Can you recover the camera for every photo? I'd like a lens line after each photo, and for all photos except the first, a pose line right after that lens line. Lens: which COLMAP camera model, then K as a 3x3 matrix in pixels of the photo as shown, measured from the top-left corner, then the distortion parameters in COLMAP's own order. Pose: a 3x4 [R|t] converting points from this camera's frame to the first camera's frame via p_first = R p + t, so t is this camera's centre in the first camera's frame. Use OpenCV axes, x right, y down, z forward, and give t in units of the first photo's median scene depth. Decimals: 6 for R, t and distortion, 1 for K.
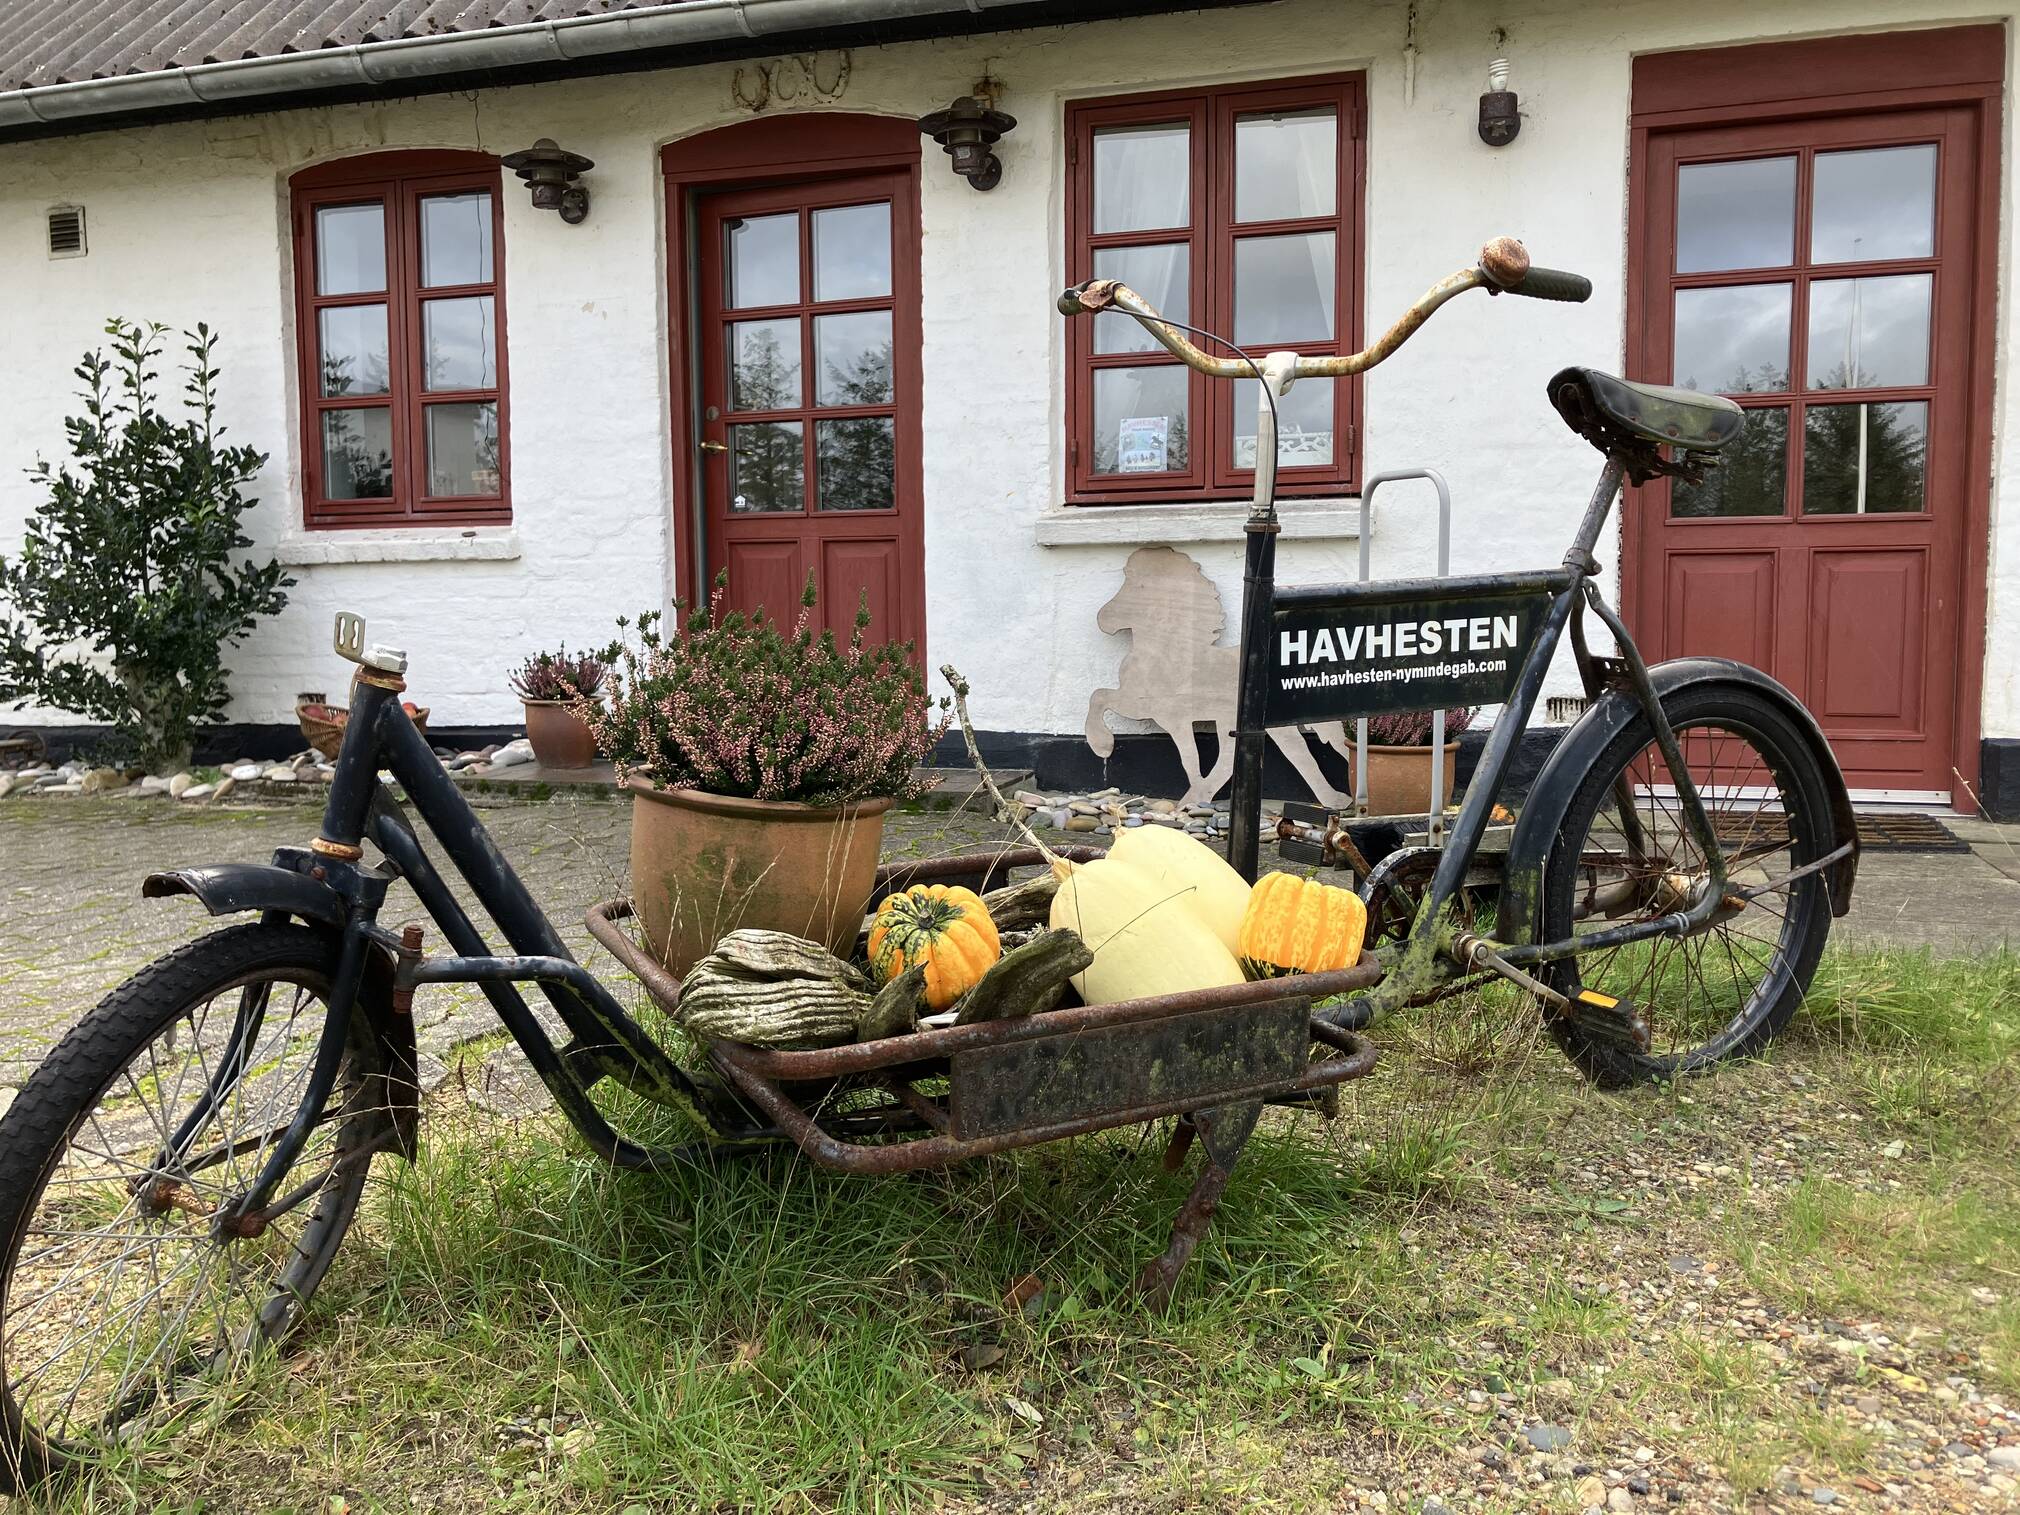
lens RADIAL K [[1609.8, 0, 1010.1], [0, 1609.8, 806.4], [0, 0, 1]] dist [0.088764, -0.087699]
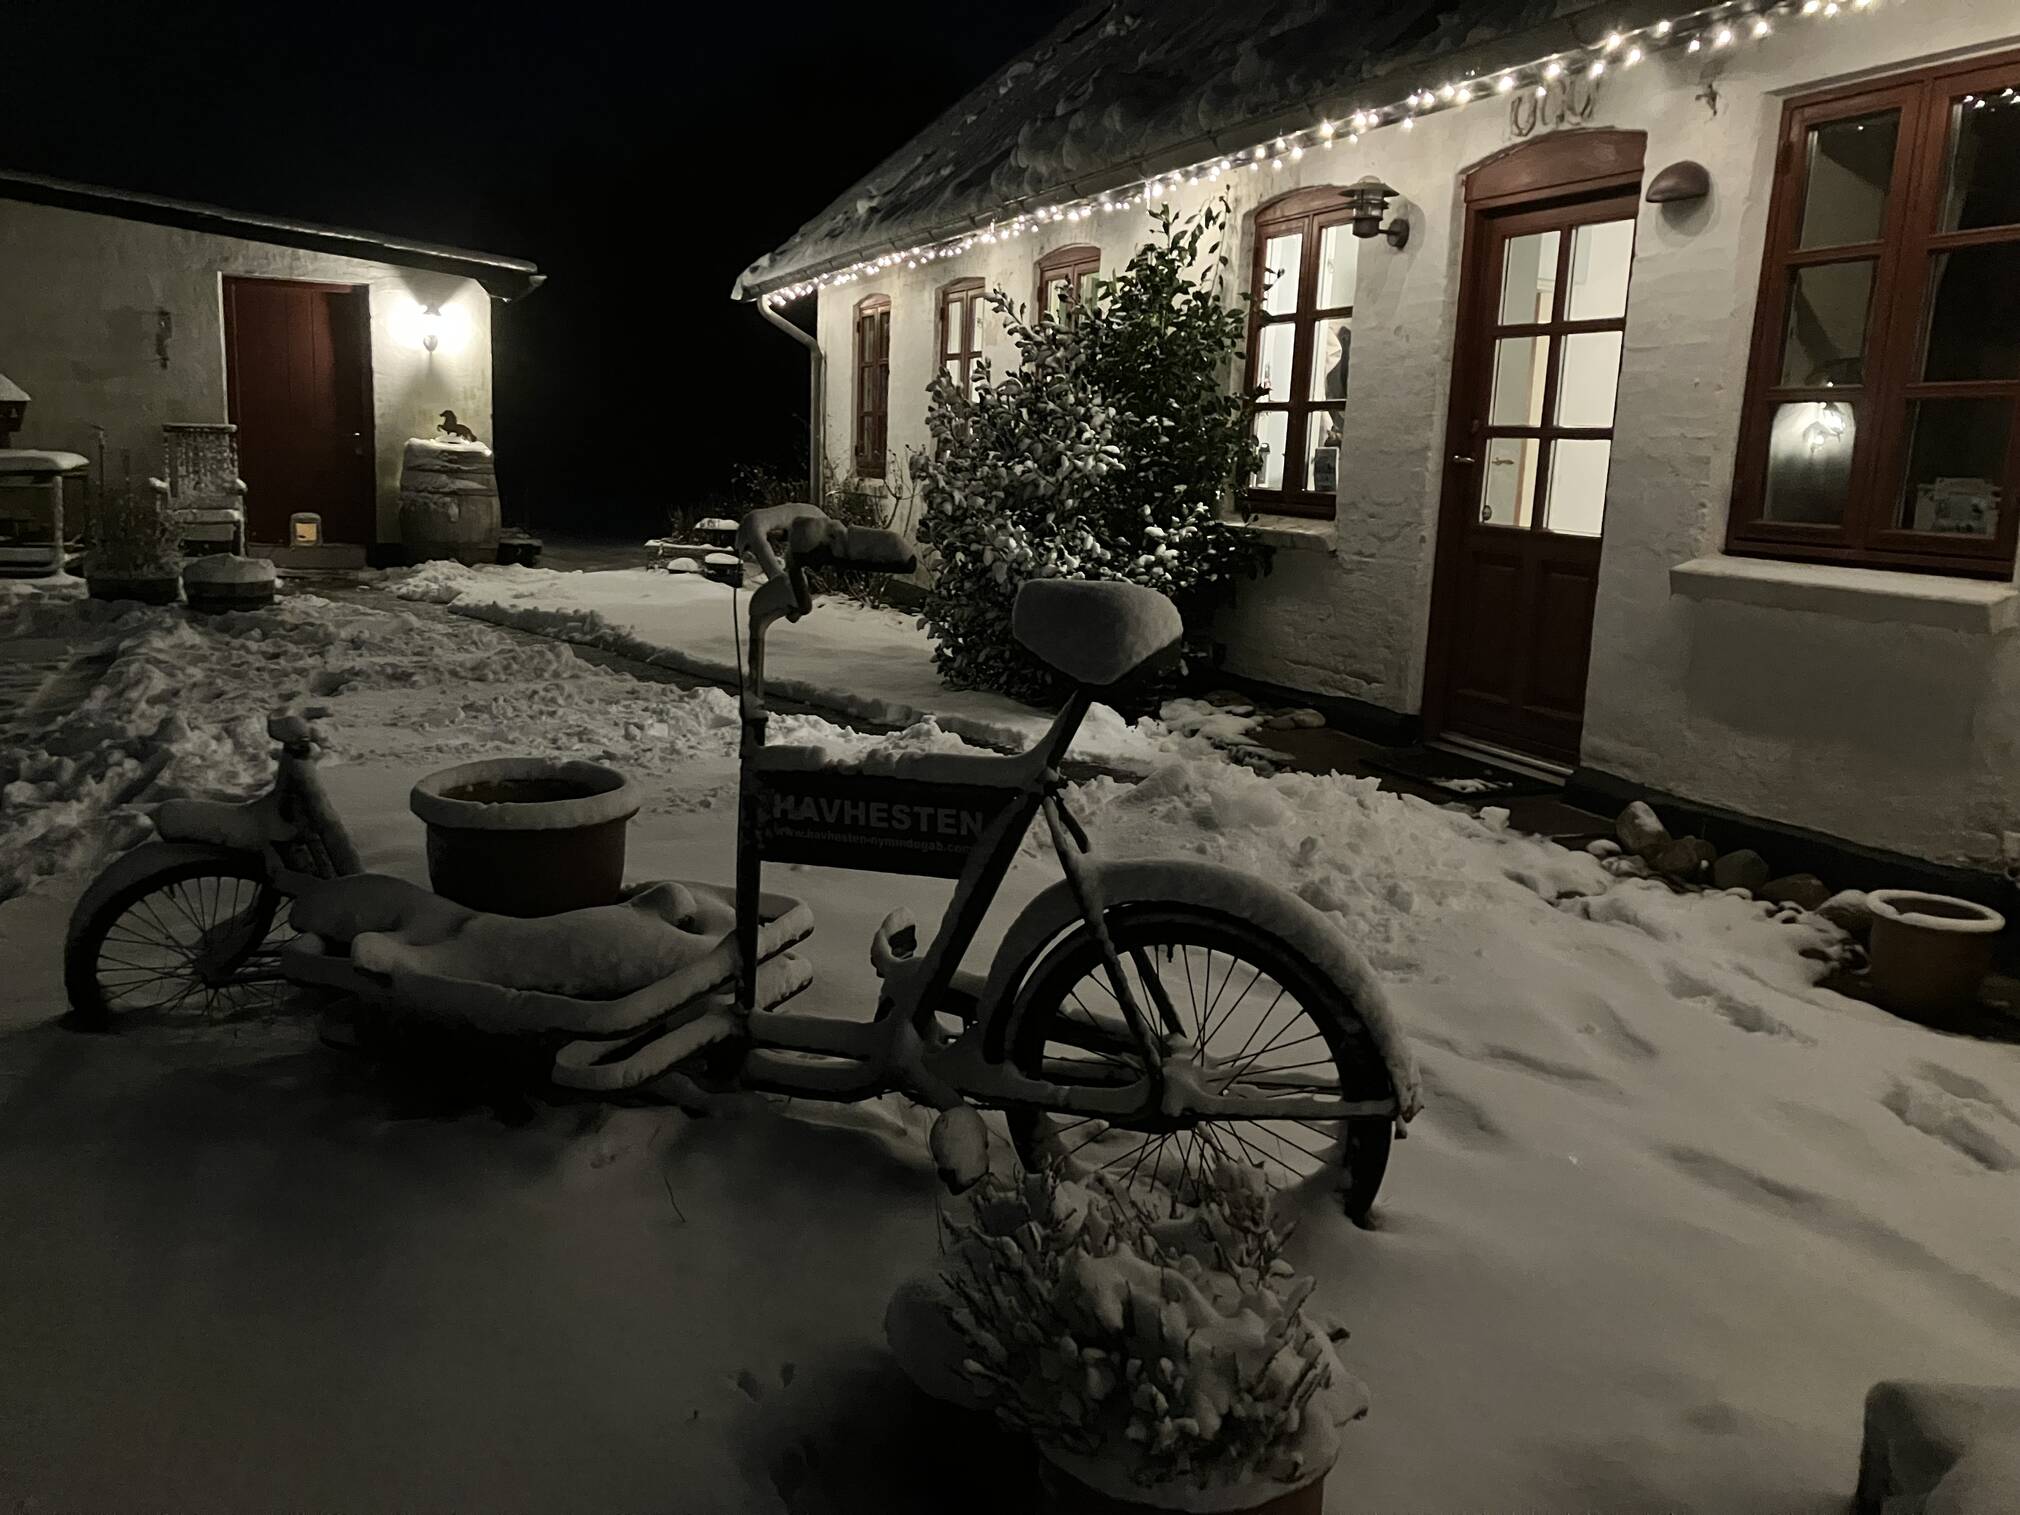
lens RADIAL K [[1652.7, 0, 923.8], [0, 1652.7, 755.9], [0, 0, 1]] dist [0.026329, 0.001186]
pose [[0.604982, 0.170942, -0.777673, 0.536187], [-0.133488, 0.984634, 0.112589, -0.126511], [0.784970, 0.035696, 0.618505, 0.088115]]
